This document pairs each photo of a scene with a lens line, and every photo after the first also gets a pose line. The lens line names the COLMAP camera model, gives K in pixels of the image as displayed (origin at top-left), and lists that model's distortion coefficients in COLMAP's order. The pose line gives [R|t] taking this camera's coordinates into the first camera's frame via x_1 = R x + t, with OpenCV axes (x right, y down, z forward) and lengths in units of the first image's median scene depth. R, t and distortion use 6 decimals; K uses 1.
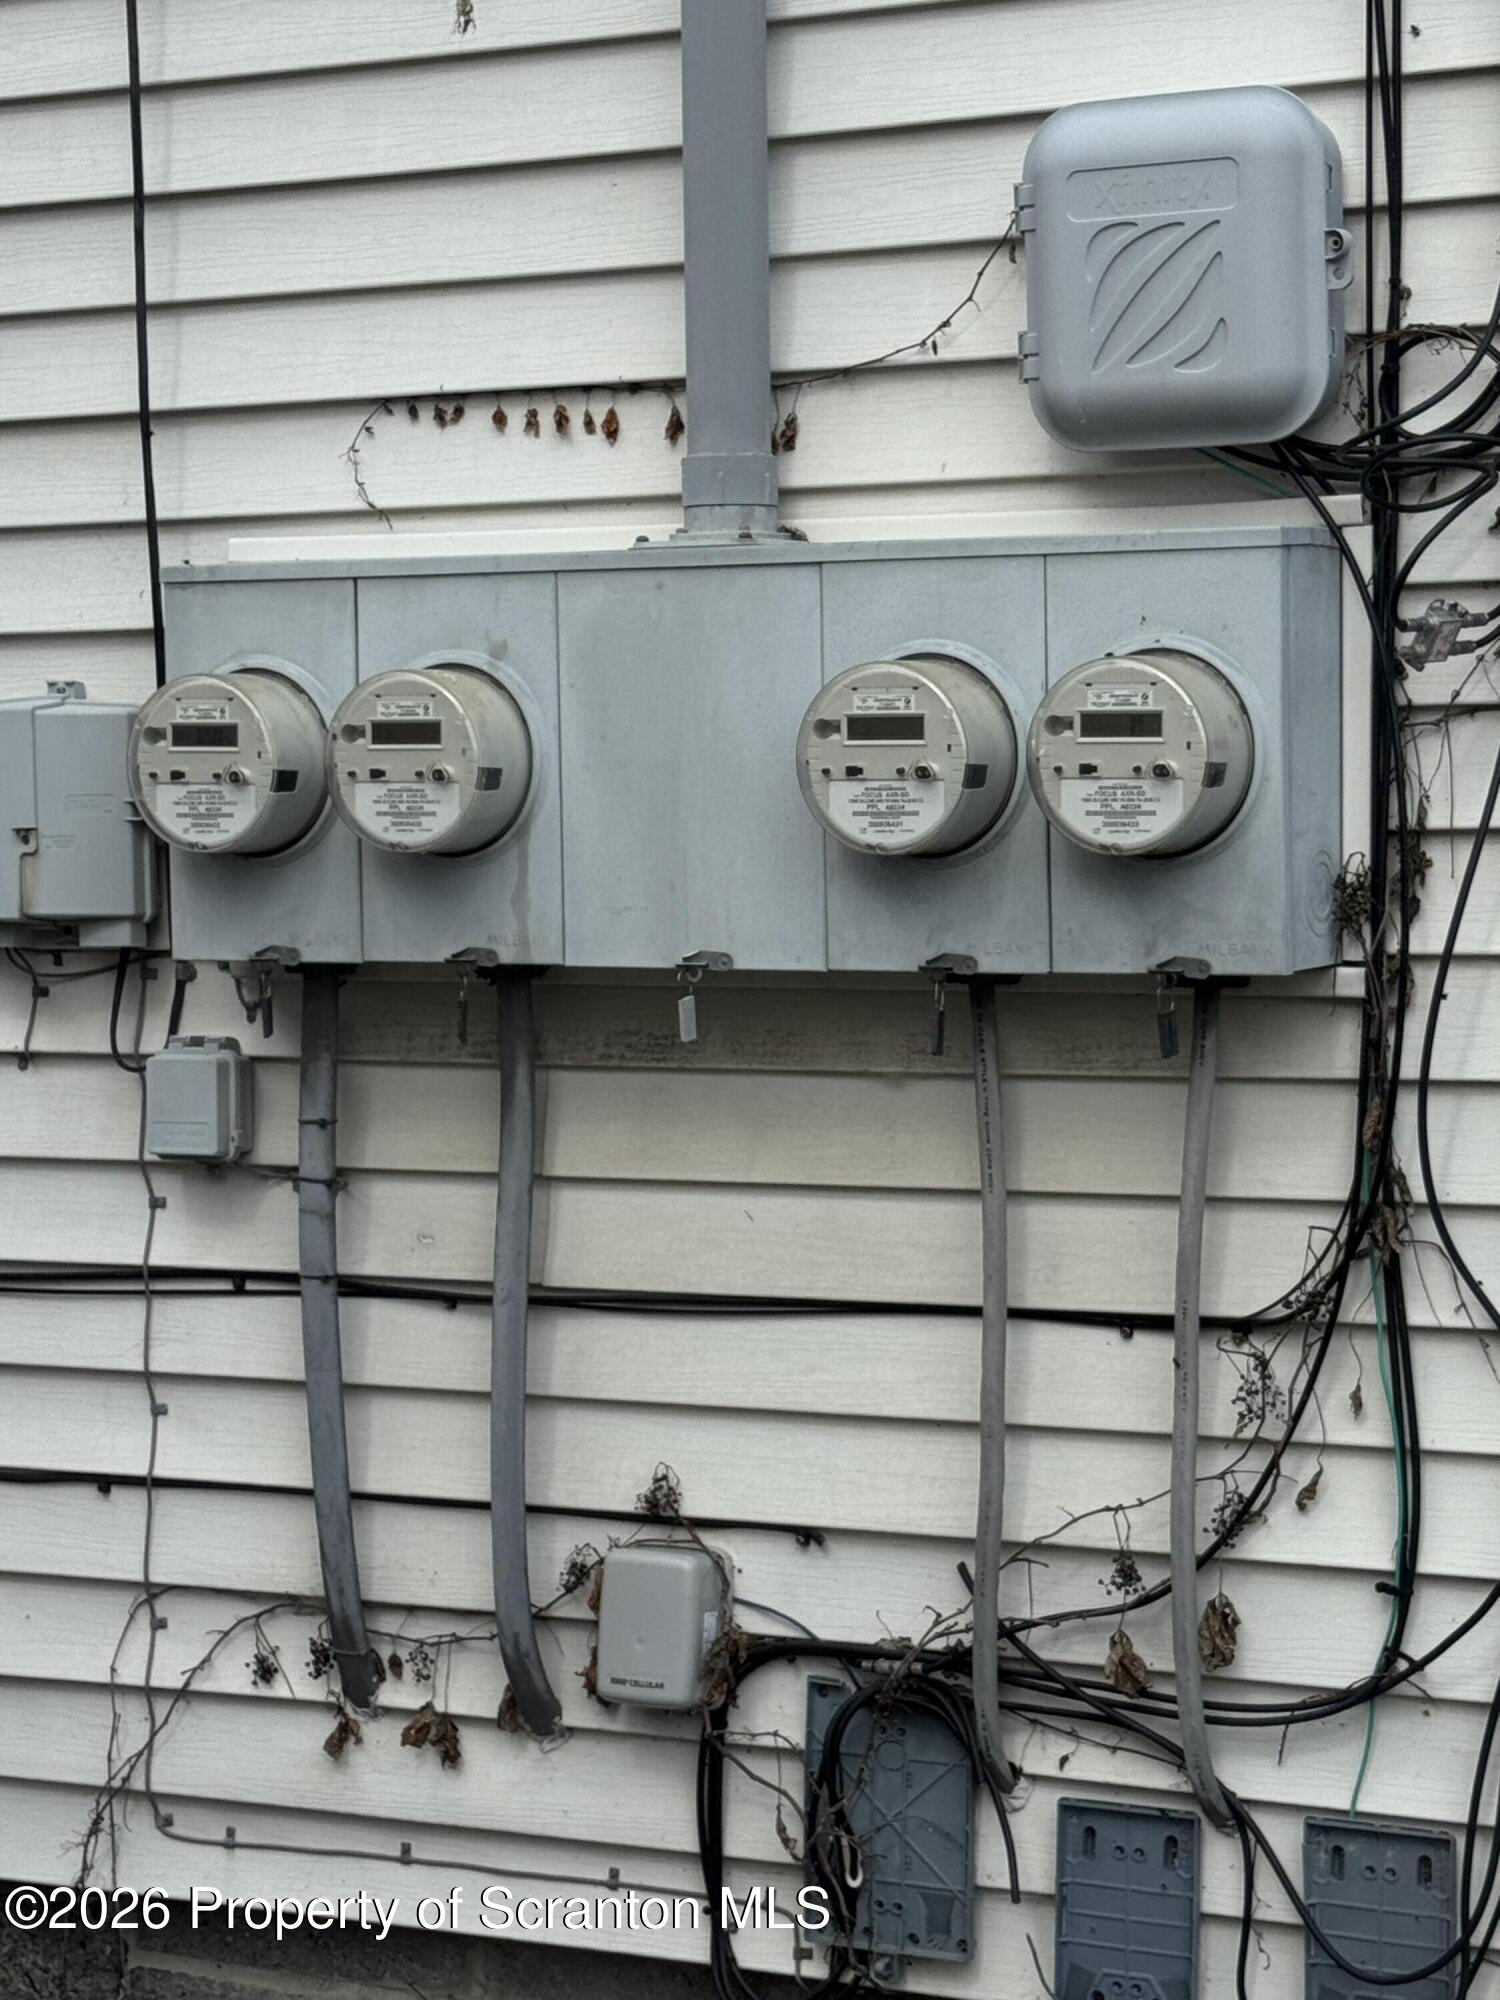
lens RADIAL K [[4394.5, 0, 750.0], [0, 4394.5, 1000.0], [0, 0, 1]] dist [0.197849, 0.148635]
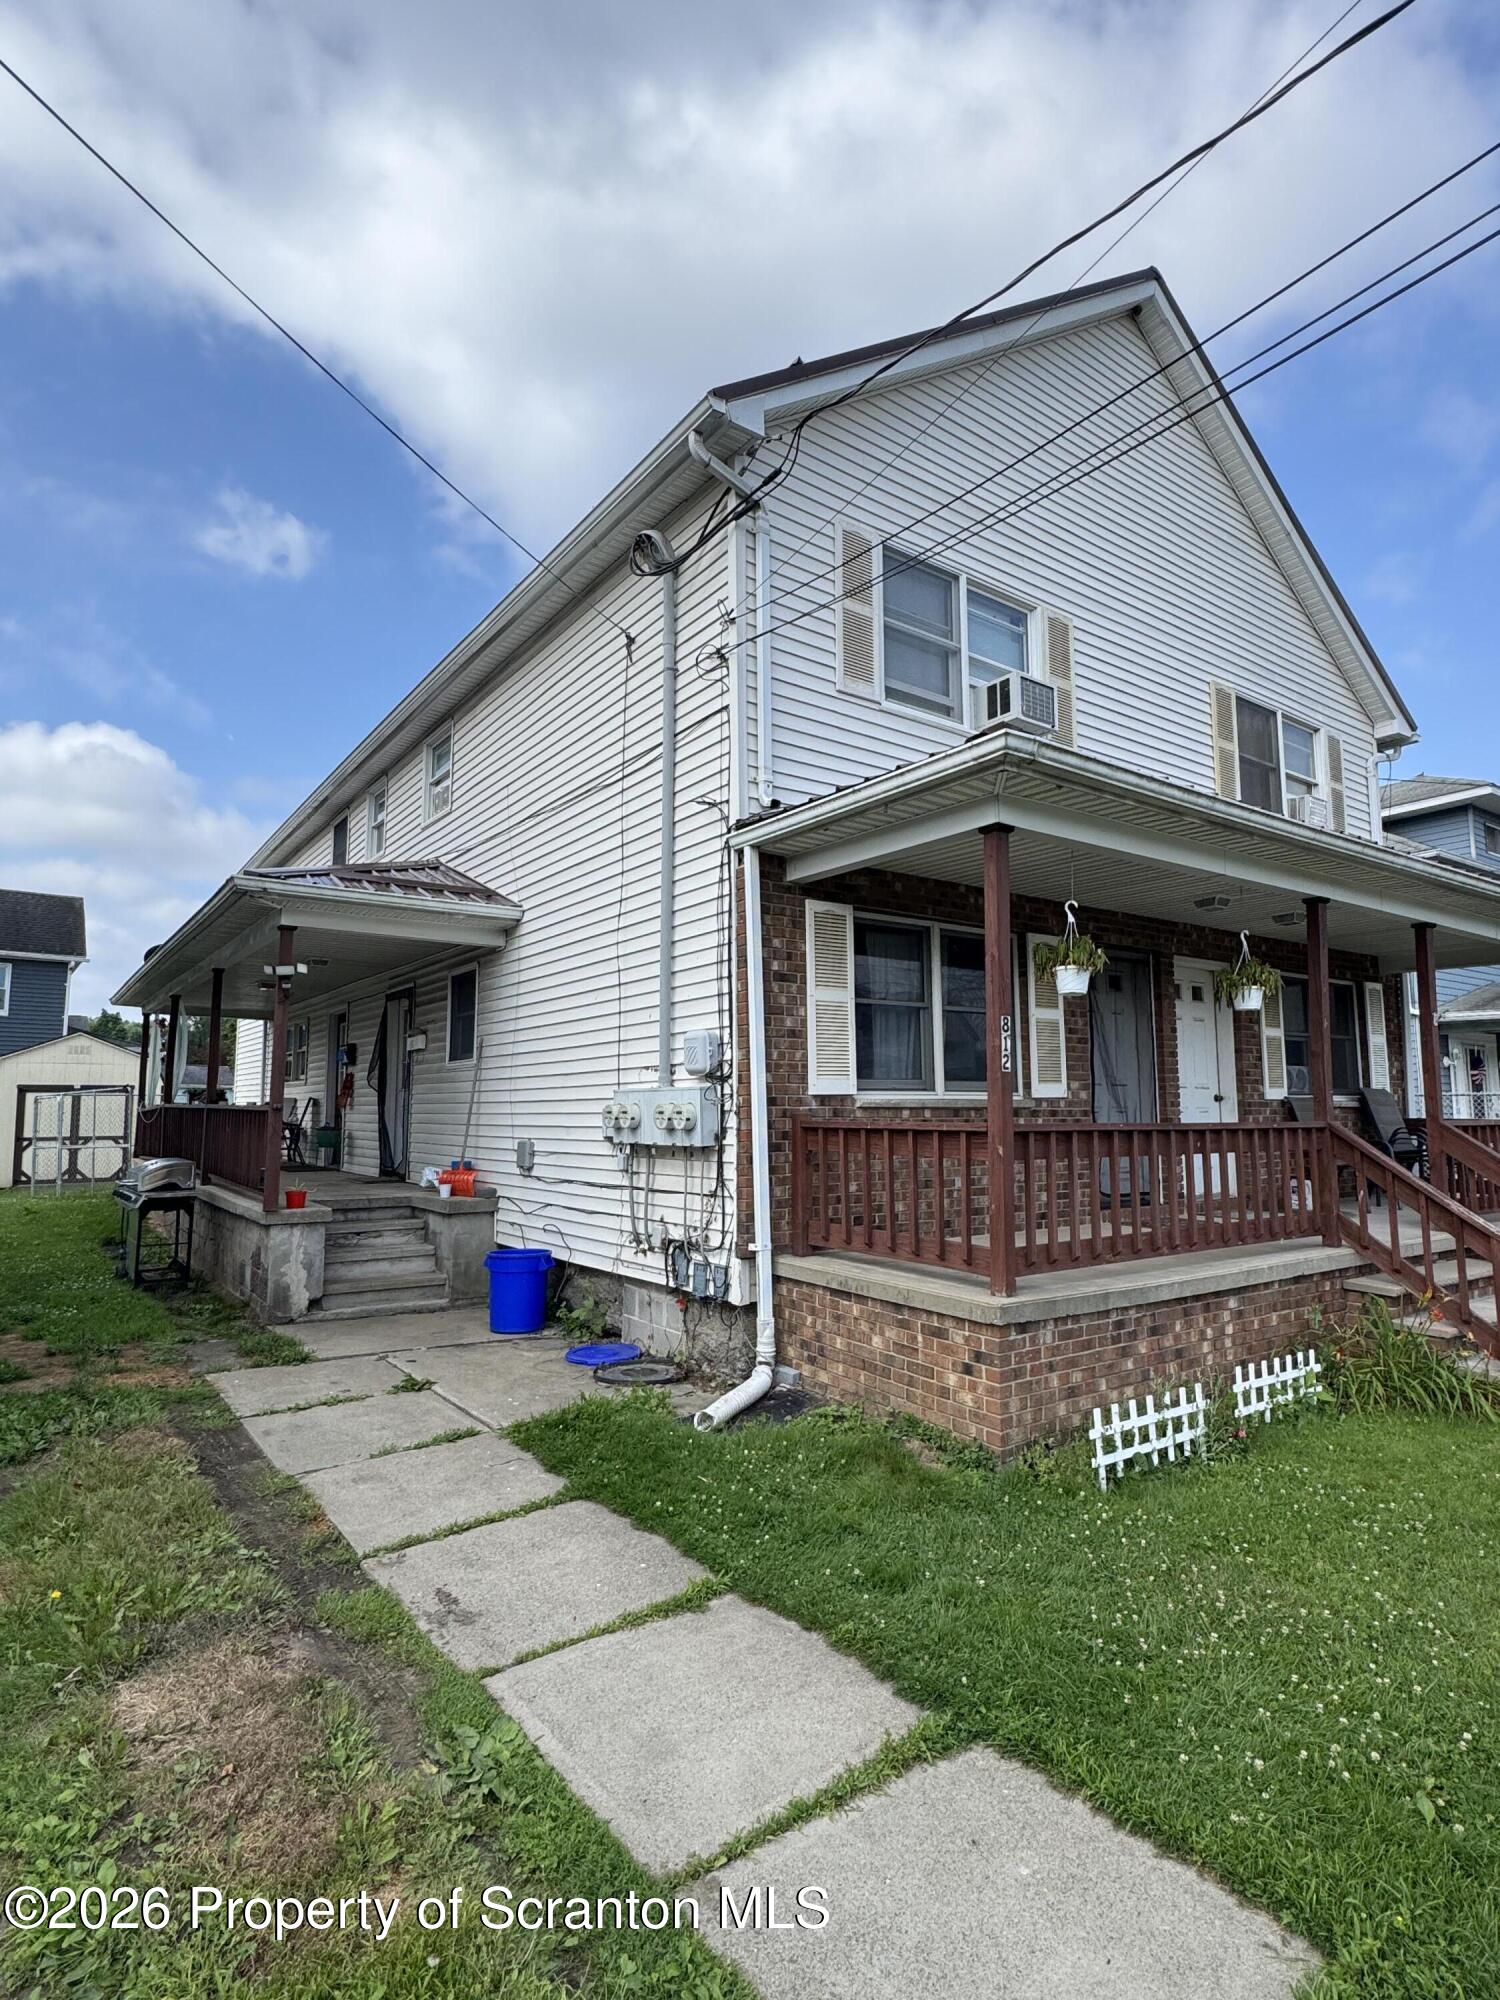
lens RADIAL K [[1051.4, 0, 750.0], [0, 1051.4, 1000.0], [0, 0, 1]] dist [0.008223, 0.001444]
pose [[0.895770, -0.037930, -0.442896, 0.914670], [-0.030344, 0.988811, -0.146053, 0.006021], [0.443480, 0.144269, 0.884597, -0.529186]]
